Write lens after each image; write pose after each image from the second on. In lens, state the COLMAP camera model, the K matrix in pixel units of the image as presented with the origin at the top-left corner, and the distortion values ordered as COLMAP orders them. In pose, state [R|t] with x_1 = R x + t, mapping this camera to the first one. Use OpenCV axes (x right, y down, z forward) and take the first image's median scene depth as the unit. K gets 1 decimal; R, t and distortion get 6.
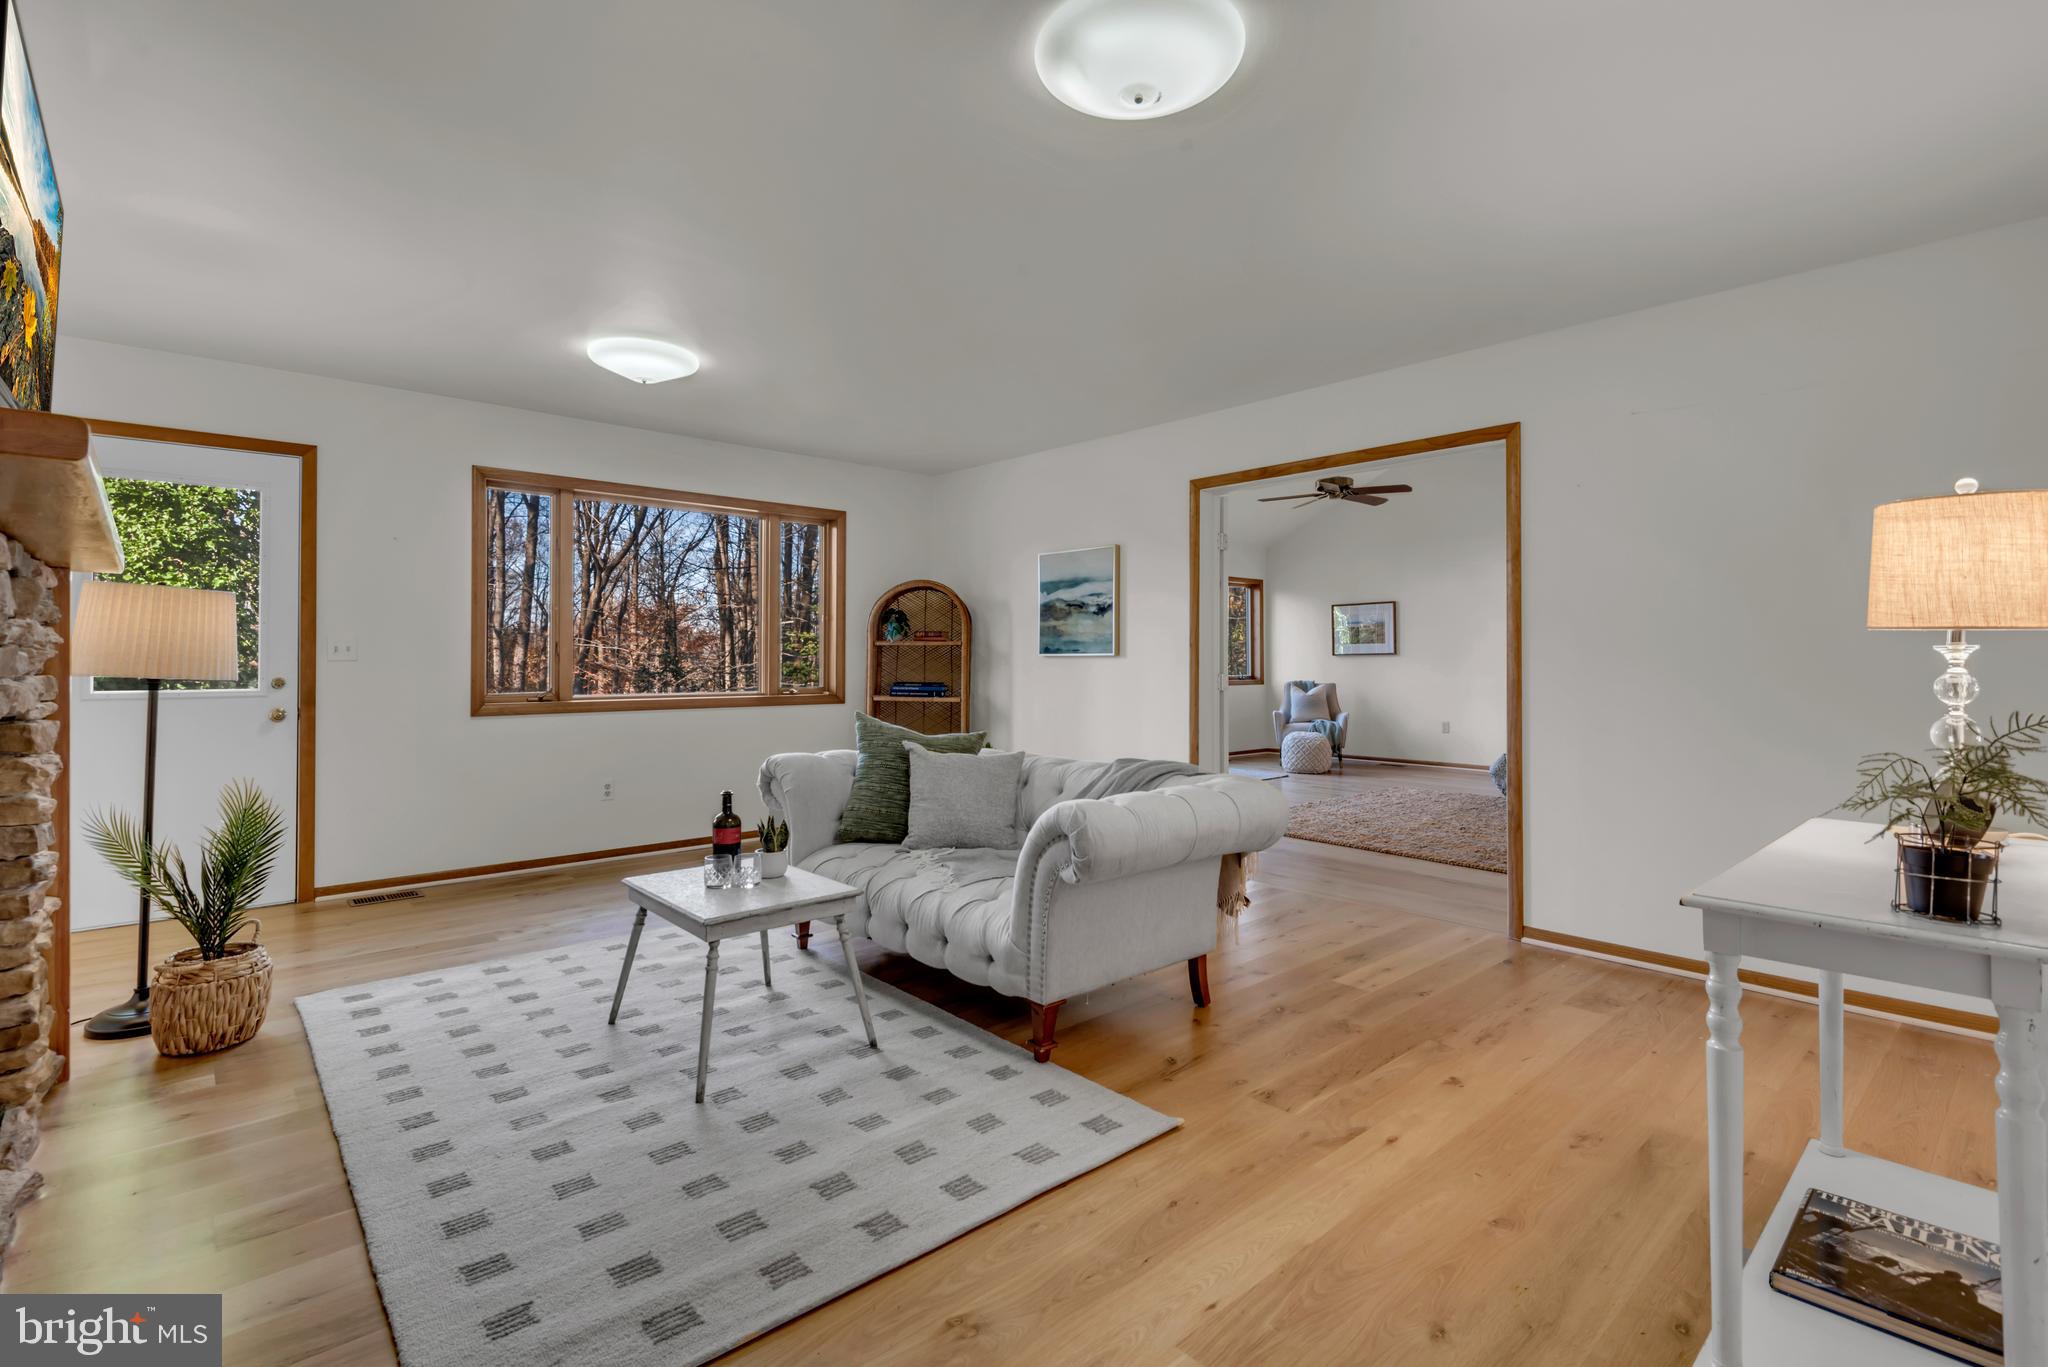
lens RADIAL K [[956.2, 0, 1013.5], [0, 956.2, 669.4], [0, 0, 1]] dist [0.021608, -0.013032]
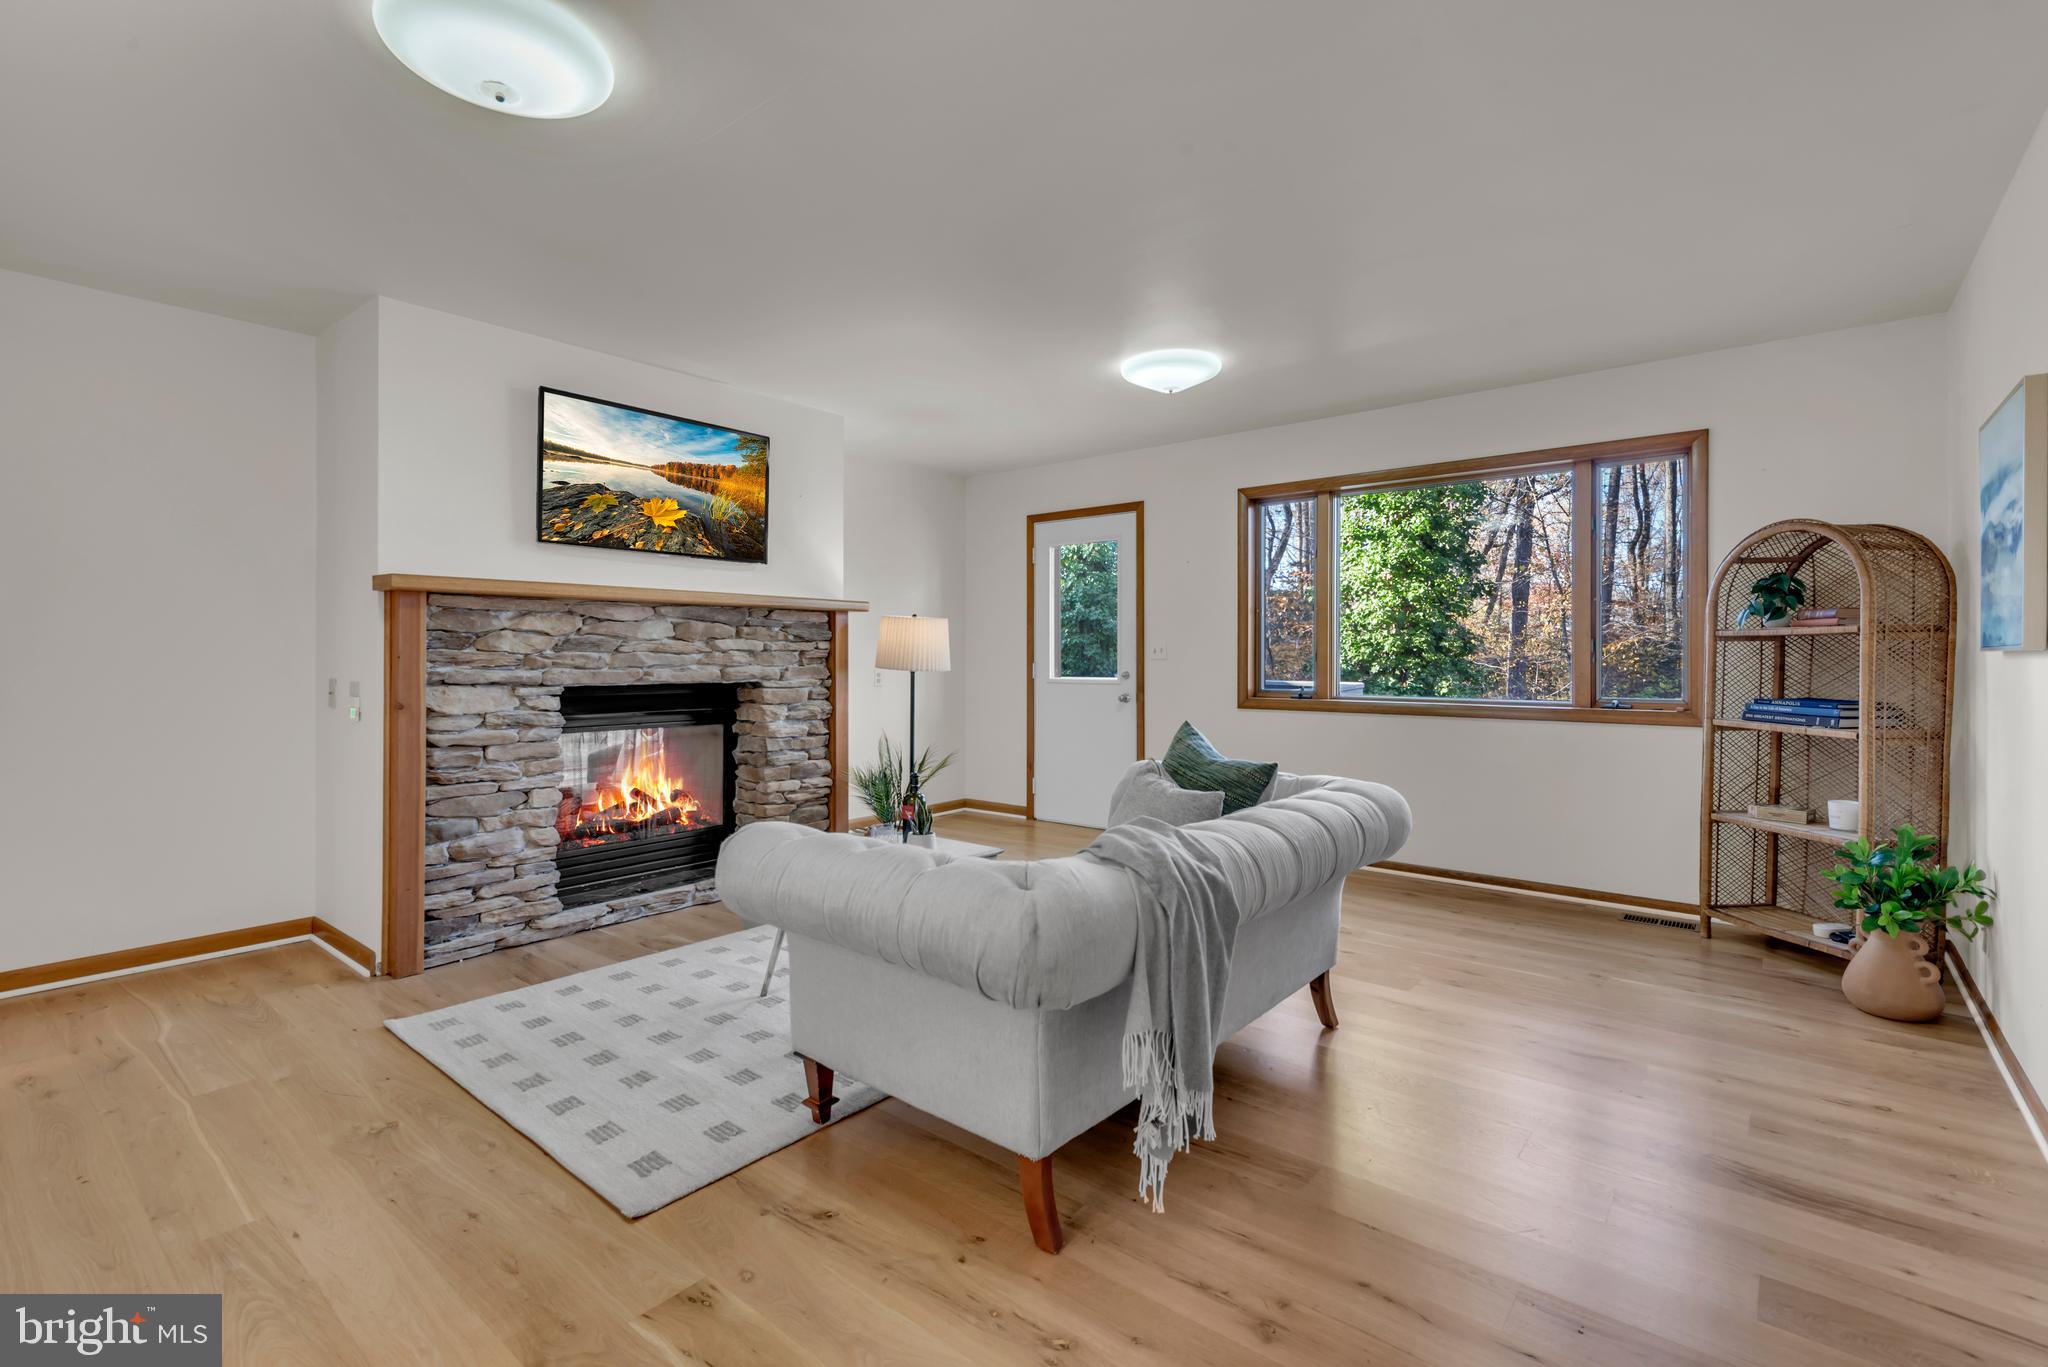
lens RADIAL K [[927.1, 0, 1017.3], [0, 927.1, 664.9], [0, 0, 1]] dist [0.040273, -0.015284]
pose [[0.145260, 0.005773, -0.989377, 0.797696], [-0.008911, 0.999950, 0.004526, -0.008387], [0.989353, 0.008159, 0.145304, 0.939408]]
